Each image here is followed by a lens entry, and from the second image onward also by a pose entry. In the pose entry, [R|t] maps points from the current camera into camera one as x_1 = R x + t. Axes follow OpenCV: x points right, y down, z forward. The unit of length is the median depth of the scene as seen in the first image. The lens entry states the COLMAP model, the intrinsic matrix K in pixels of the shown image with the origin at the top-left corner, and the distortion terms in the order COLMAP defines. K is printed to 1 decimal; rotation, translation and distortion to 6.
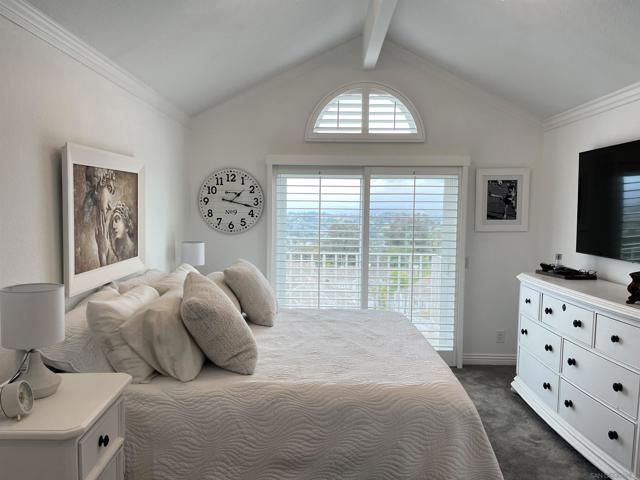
lens RADIAL K [[470.7, 0, 320.9], [0, 470.7, 240.8], [0, 0, 1]] dist [0.016651, 0.002342]
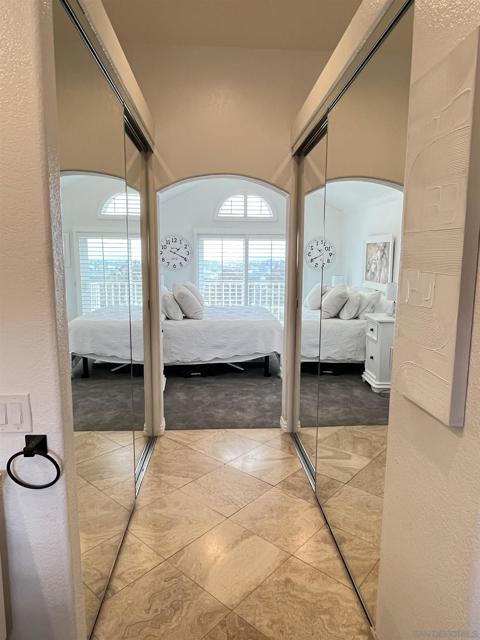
lens RADIAL K [[409.8, 0, 239.7], [0, 409.8, 317.1], [0, 0, 1]] dist [-0.007534, 0.000143]
pose [[0.997605, -0.013787, 0.067783, -0.045970], [0.008385, 0.996812, 0.079340, 0.042818], [-0.068661, -0.078581, 0.994540, -0.658037]]
